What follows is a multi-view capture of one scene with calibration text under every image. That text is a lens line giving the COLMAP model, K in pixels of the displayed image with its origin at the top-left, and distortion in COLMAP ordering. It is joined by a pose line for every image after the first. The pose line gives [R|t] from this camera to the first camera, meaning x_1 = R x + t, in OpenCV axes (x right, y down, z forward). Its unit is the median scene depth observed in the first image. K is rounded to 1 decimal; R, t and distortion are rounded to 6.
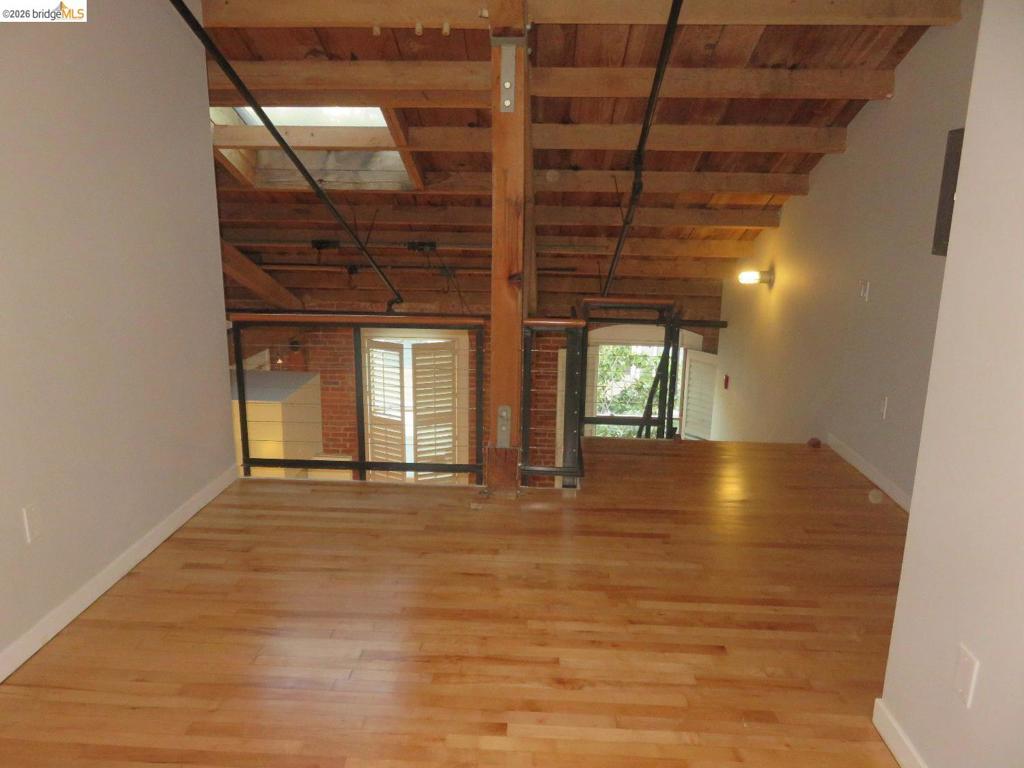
lens RADIAL K [[771.5, 0, 518.7], [0, 771.5, 391.3], [0, 0, 1]] dist [-0.020009, 0.012378]
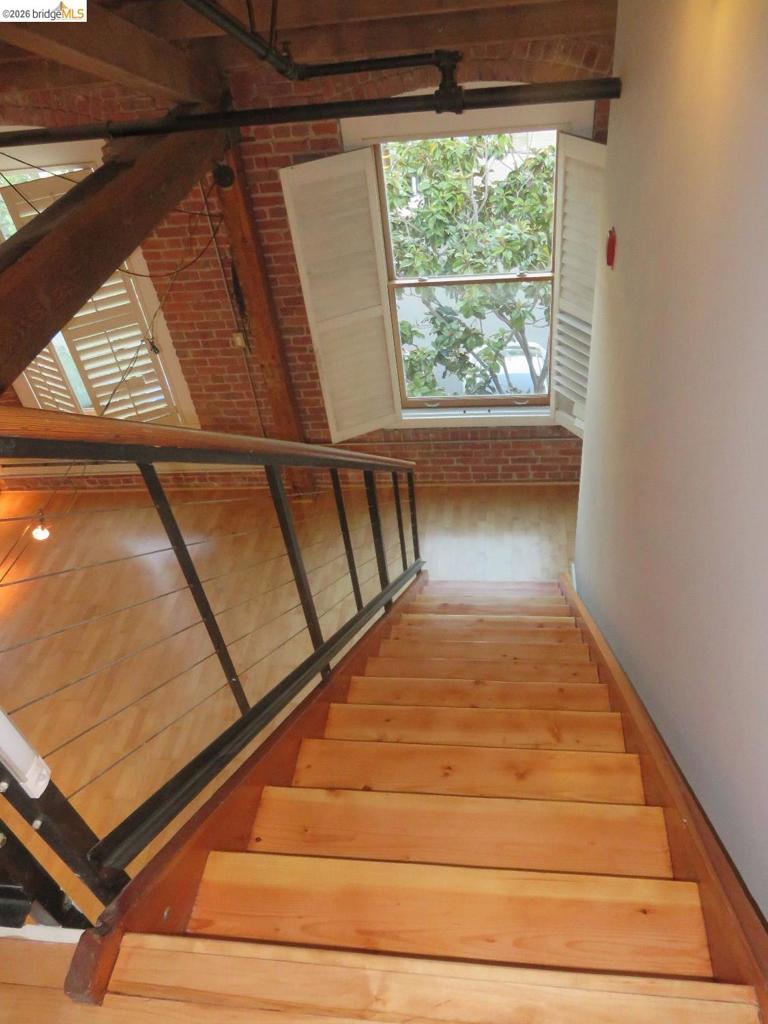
lens RADIAL K [[771.5, 0, 389.9], [0, 771.5, 522.8], [0, 0, 1]] dist [-0.020009, 0.012378]
pose [[0.988817, -0.042028, -0.143087, 0.303748], [0.103922, 0.882338, 0.459000, -0.122781], [0.106960, -0.468737, 0.876838, 0.827797]]
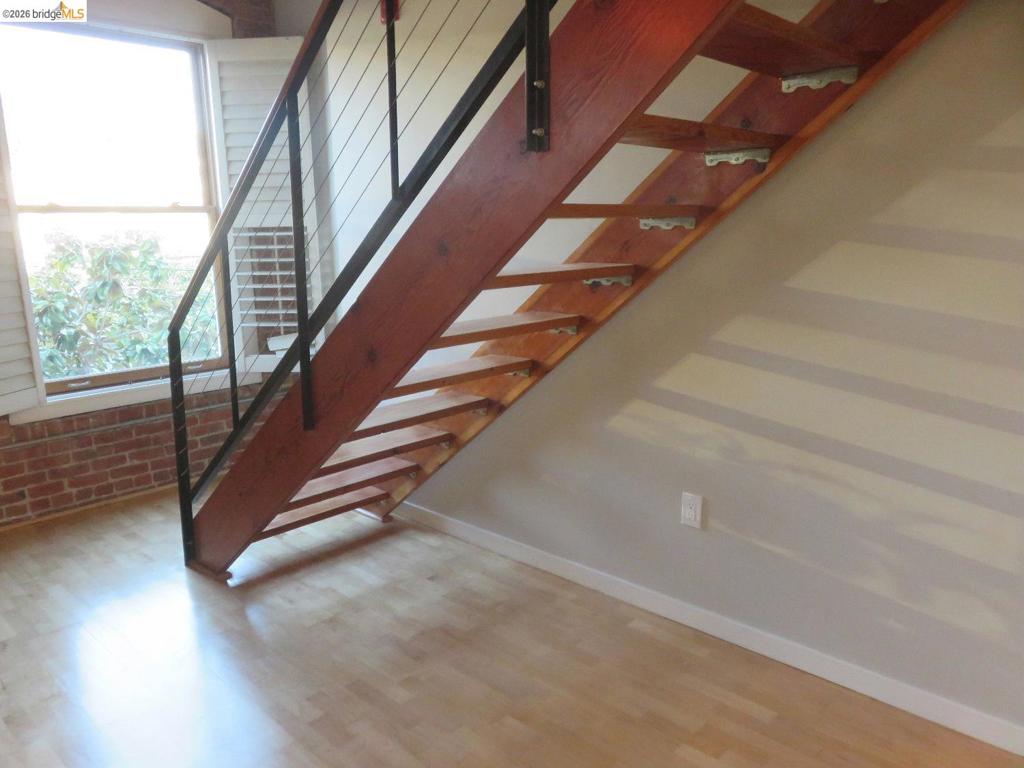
lens RADIAL K [[771.5, 0, 519.8], [0, 771.5, 378.0], [0, 0, 1]] dist [-0.020009, 0.012378]
pose [[0.647359, -0.182661, 0.739974, -0.074007], [0.215985, 0.975025, 0.051731, 0.281918], [-0.730942, 0.126335, 0.670644, 0.994278]]
